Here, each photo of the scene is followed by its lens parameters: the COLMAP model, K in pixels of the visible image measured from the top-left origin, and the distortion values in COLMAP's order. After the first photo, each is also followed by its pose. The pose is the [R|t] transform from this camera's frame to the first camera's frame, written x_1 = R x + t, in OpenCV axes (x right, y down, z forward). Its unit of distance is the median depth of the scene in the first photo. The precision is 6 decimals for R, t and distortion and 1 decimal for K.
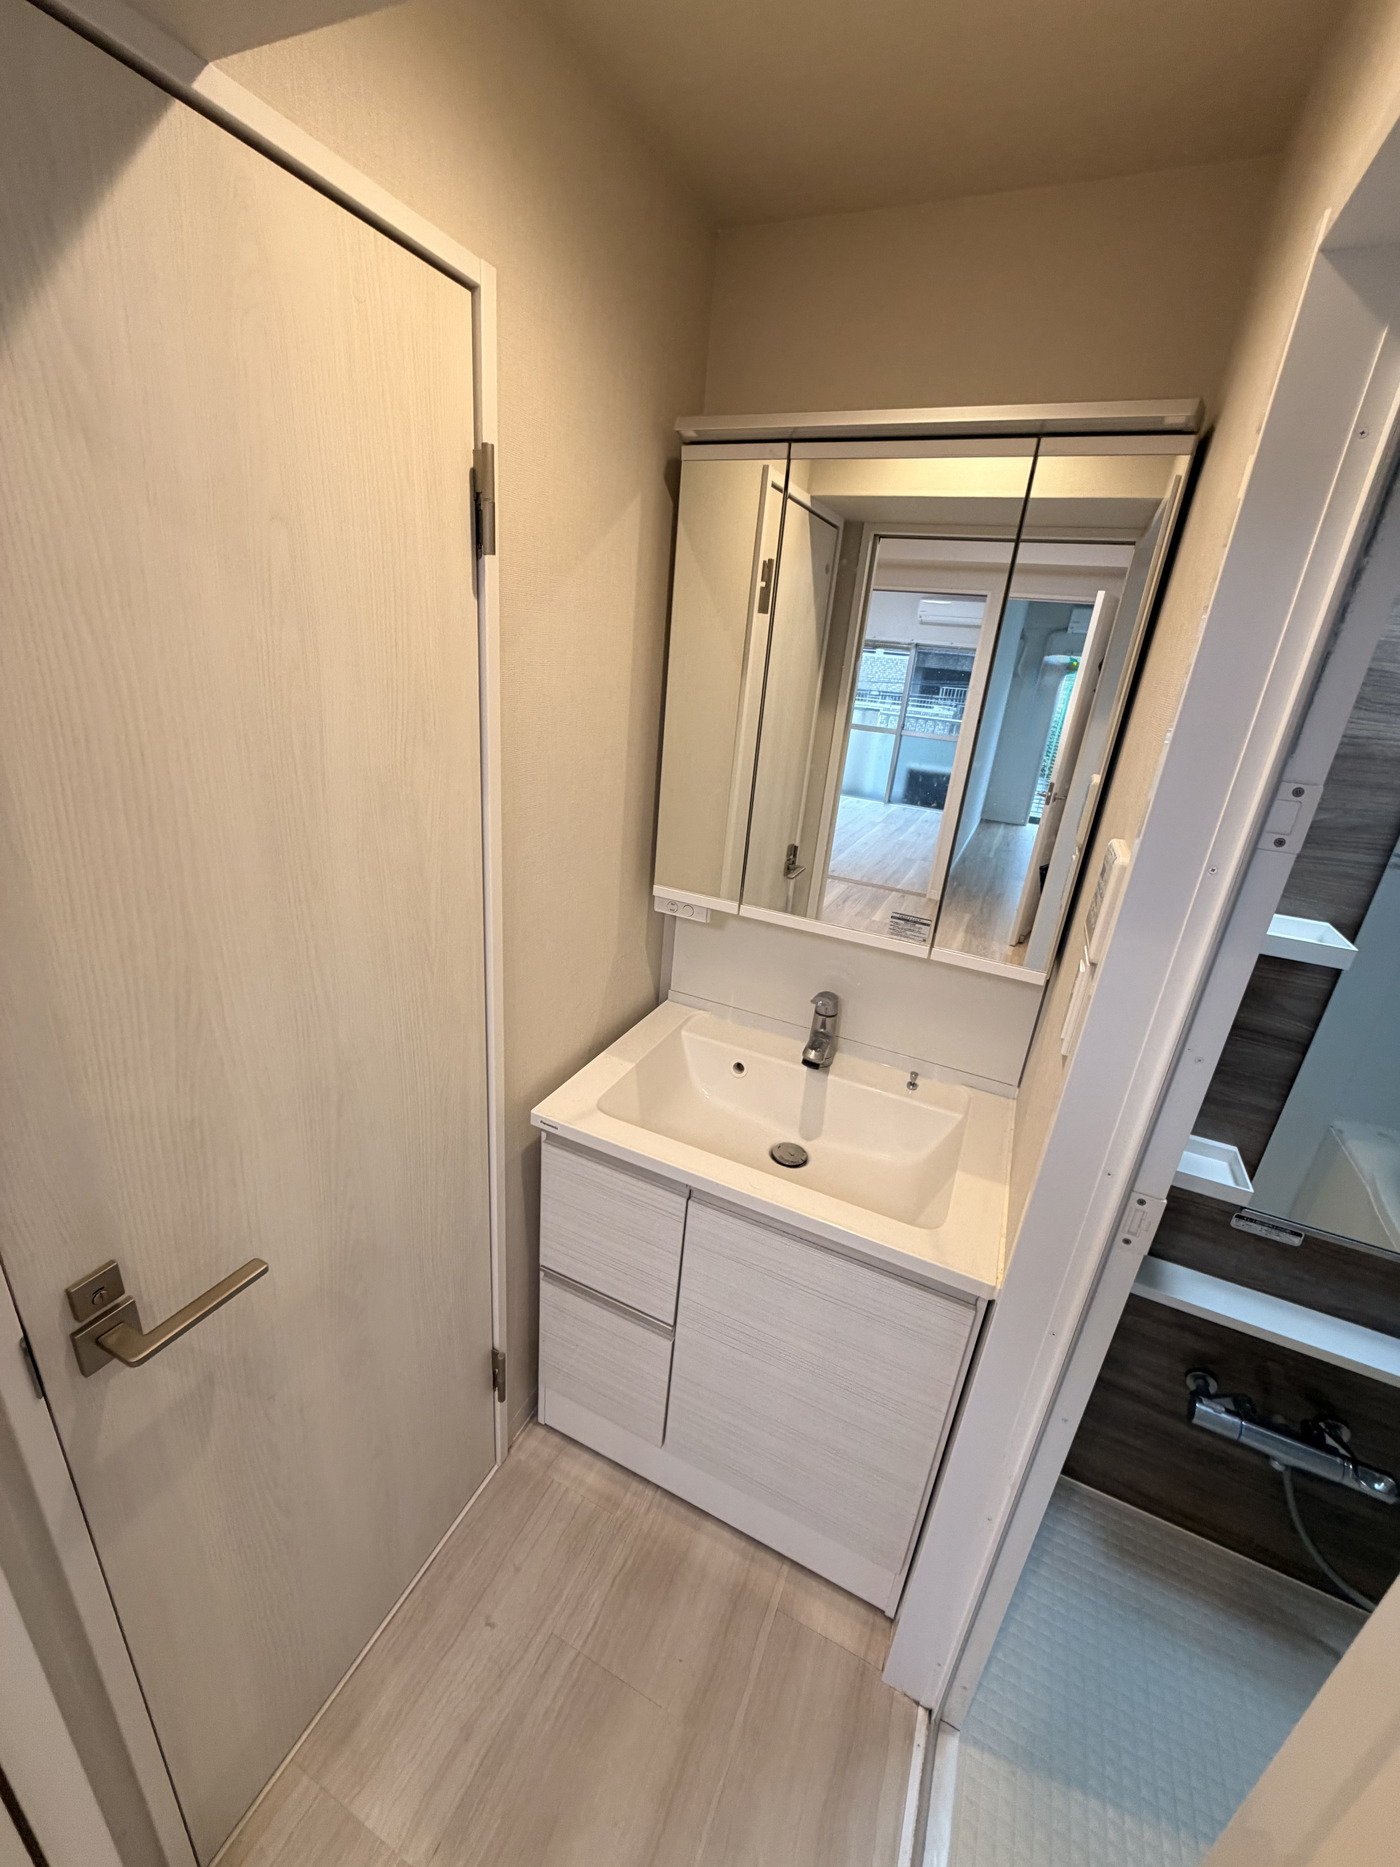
lens RADIAL K [[747.0, 0, 701.8], [0, 747.0, 934.3], [0, 0, 1]] dist [-0.000410, -0.000021]
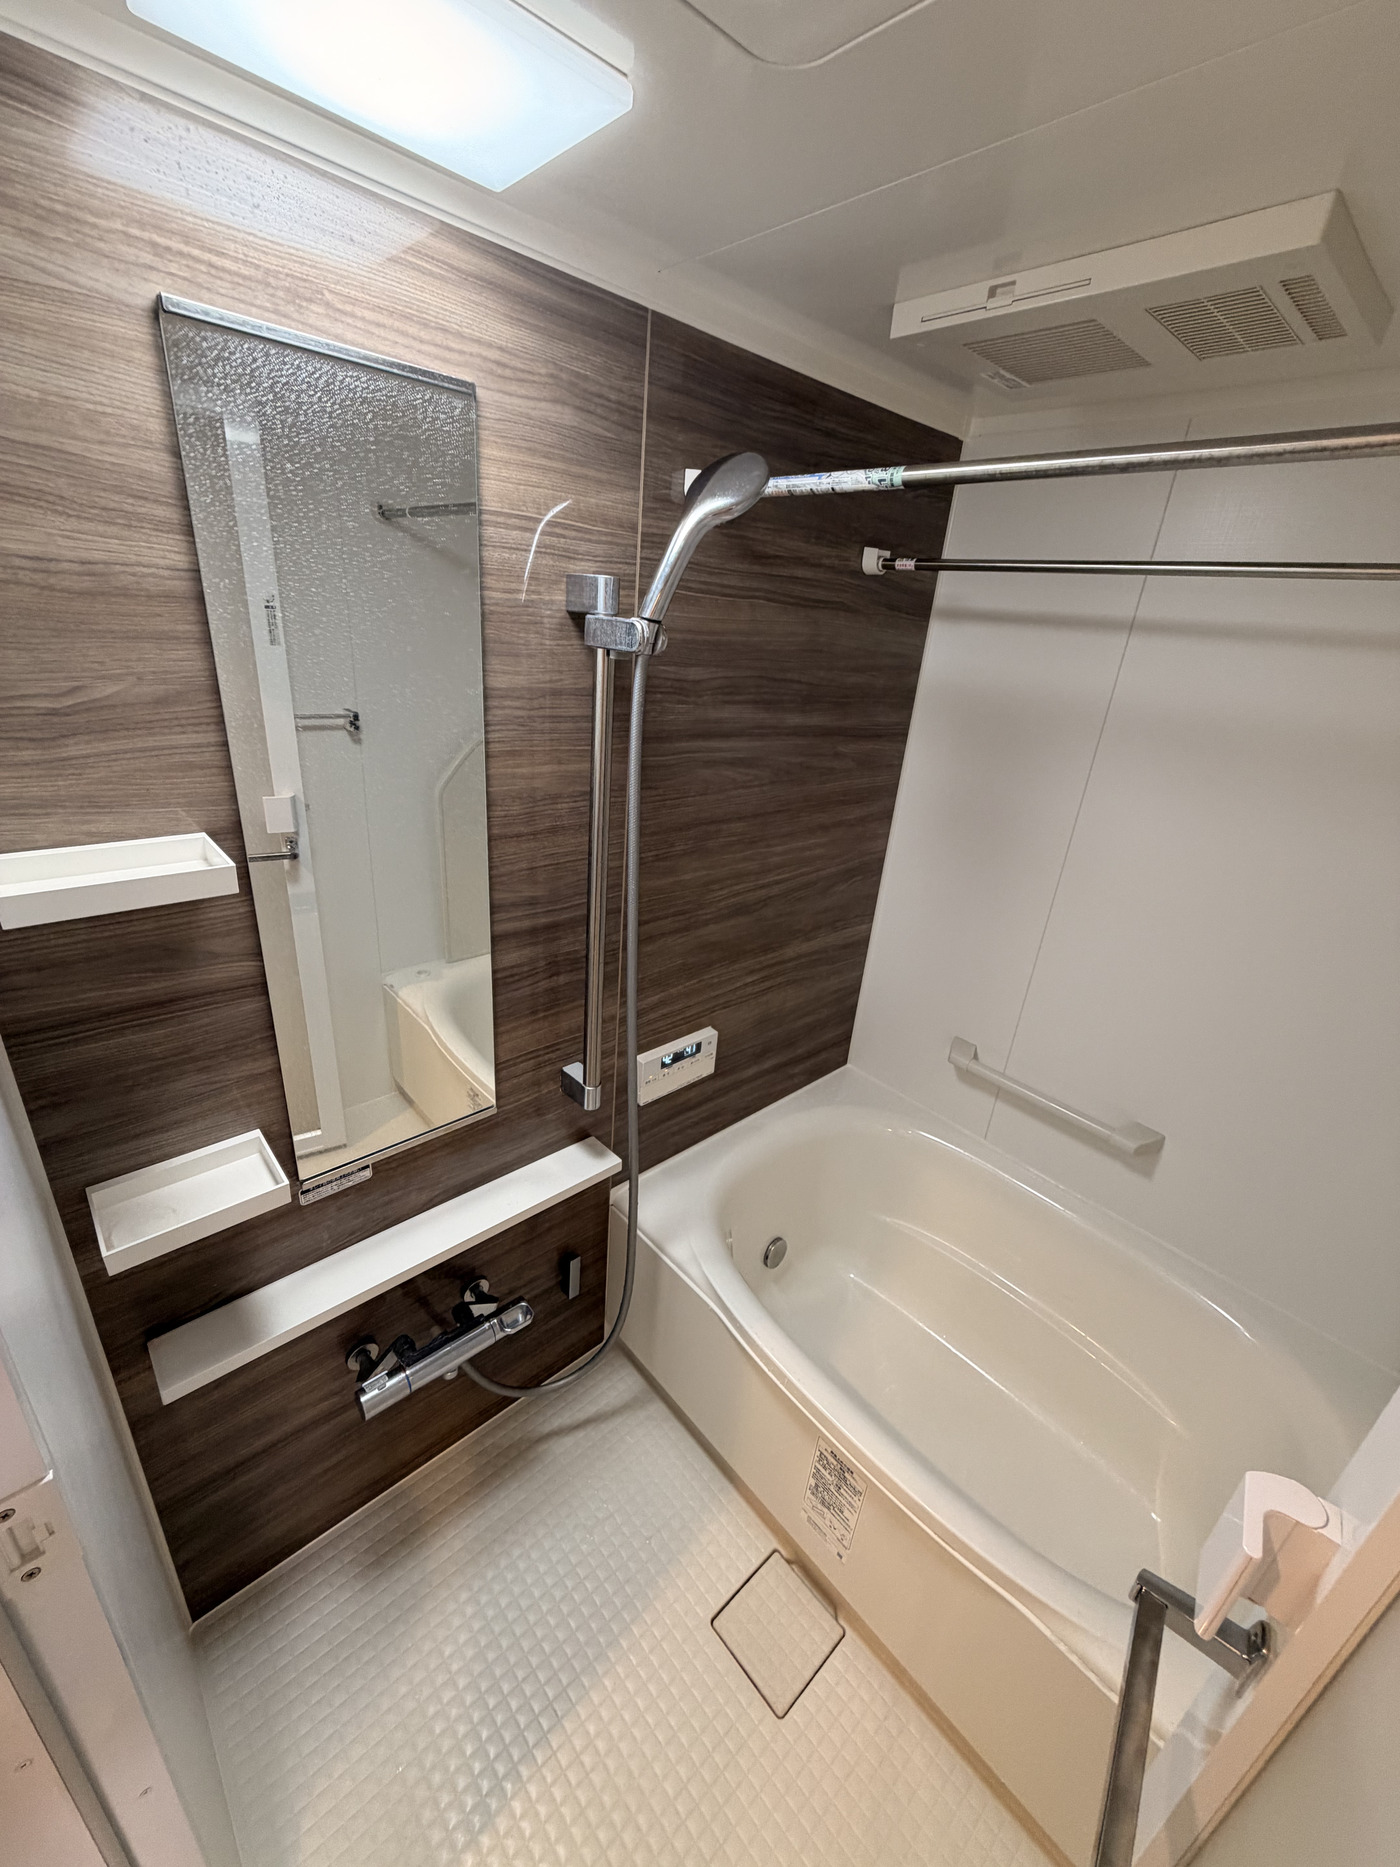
lens RADIAL K [[747.0, 0, 701.2], [0, 747.0, 930.9], [0, 0, 1]] dist [-0.000410, -0.000021]
pose [[0.400392, -0.406201, 0.821394, 0.356563], [0.280755, 0.907651, 0.312003, -0.017510], [-0.872275, 0.105687, 0.477459, 0.207313]]
